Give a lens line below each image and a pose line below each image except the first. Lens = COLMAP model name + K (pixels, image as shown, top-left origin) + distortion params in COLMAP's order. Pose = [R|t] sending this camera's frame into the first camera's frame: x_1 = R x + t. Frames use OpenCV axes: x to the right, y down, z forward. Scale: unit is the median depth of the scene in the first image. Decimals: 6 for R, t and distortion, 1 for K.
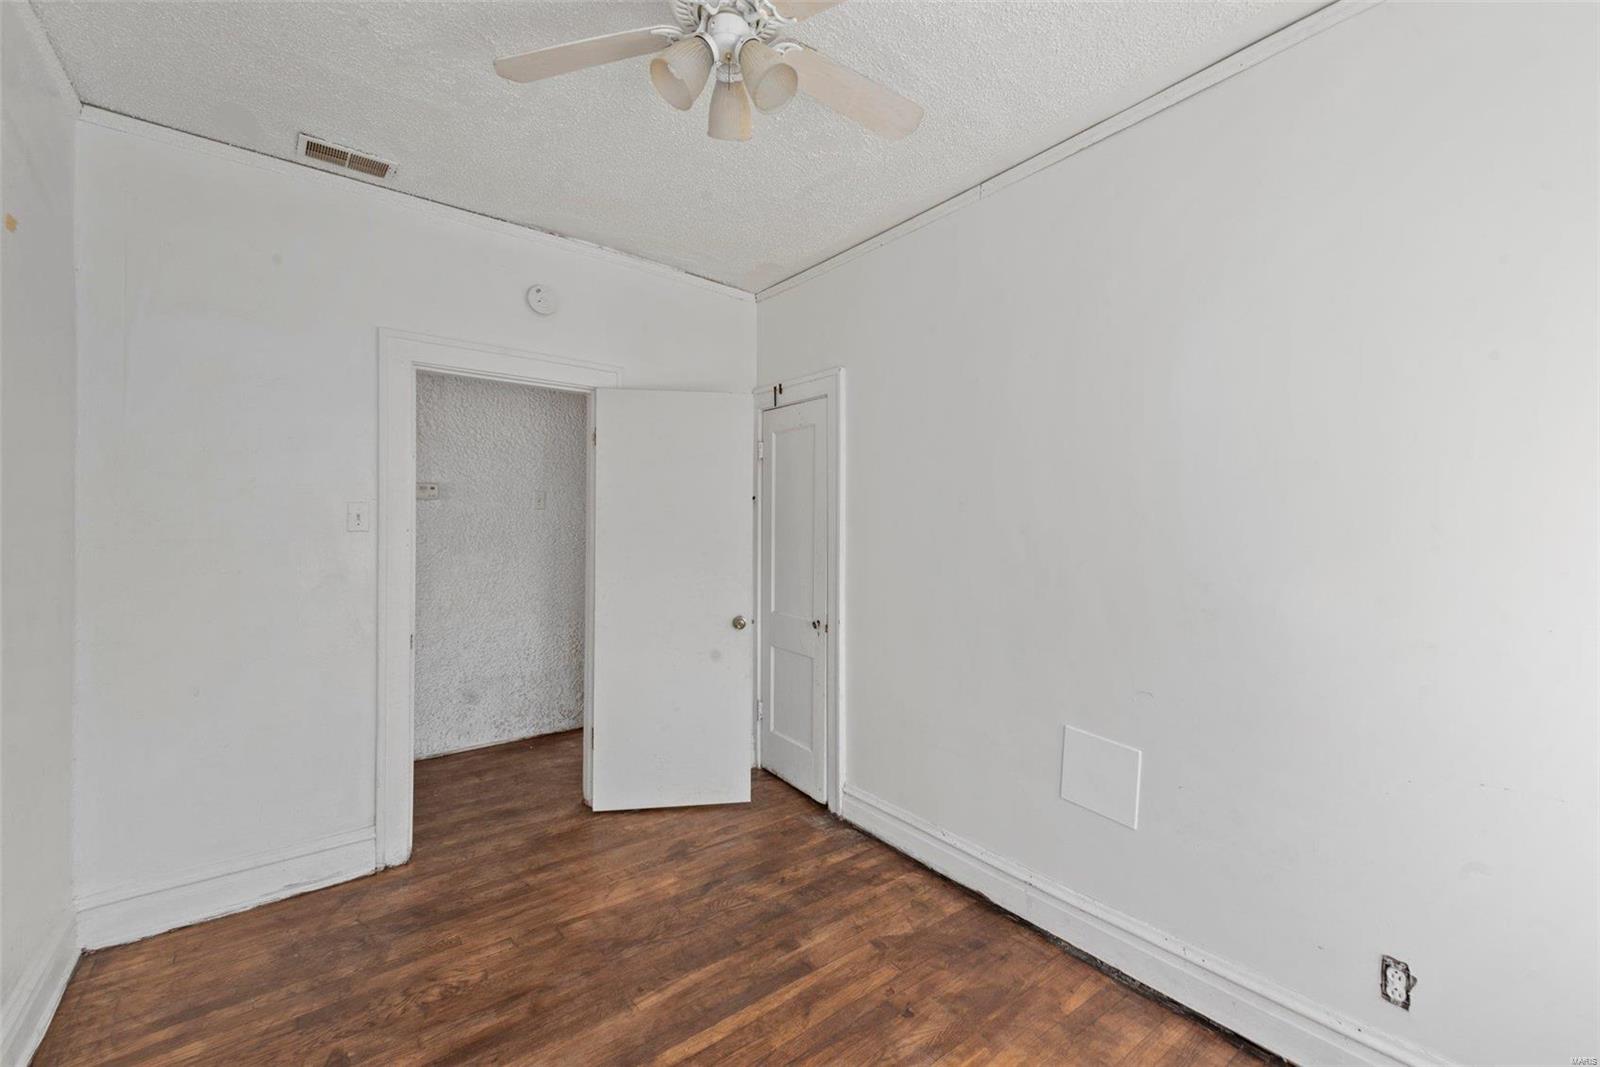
lens RADIAL K [[638.9, 0, 807.5], [0, 638.9, 528.9], [0, 0, 1]] dist [0.020504, -0.006294]
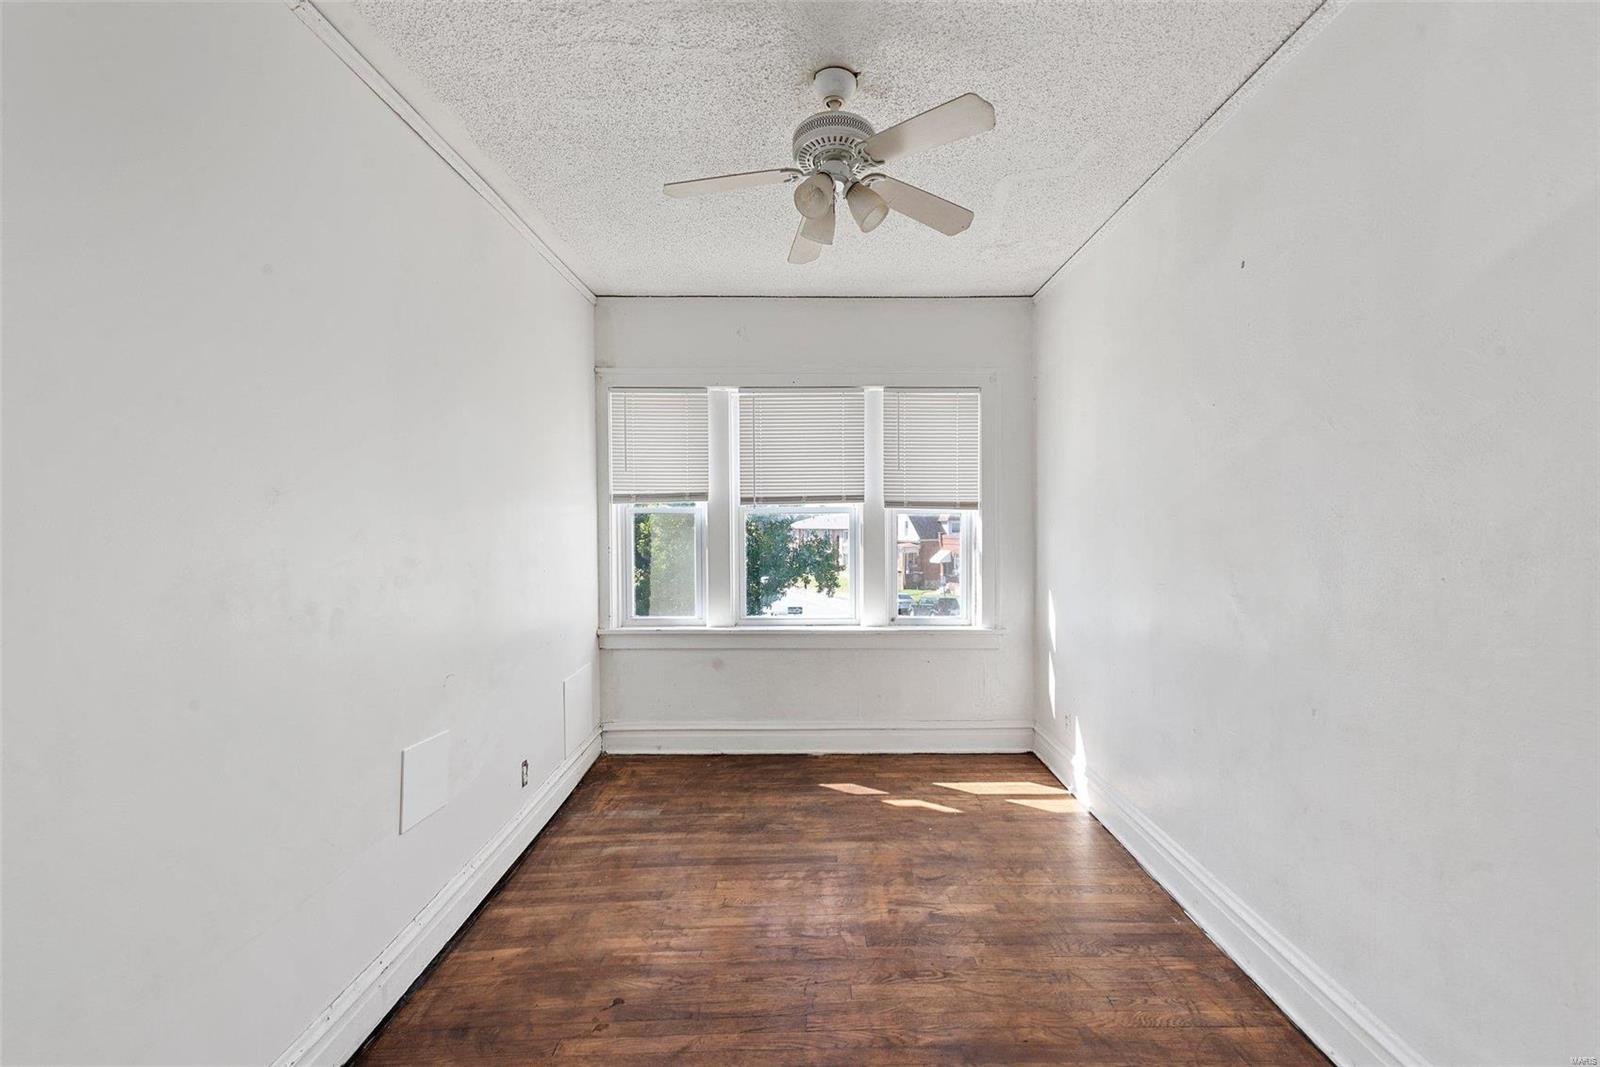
lens RADIAL K [[638.9, 0, 807.5], [0, 638.9, 528.9], [0, 0, 1]] dist [0.020504, -0.006294]
pose [[-0.791615, 0.000926, 0.611019, -0.690630], [0.006464, 0.999956, 0.006859, -0.010177], [-0.610986, 0.009379, -0.791586, 1.567395]]
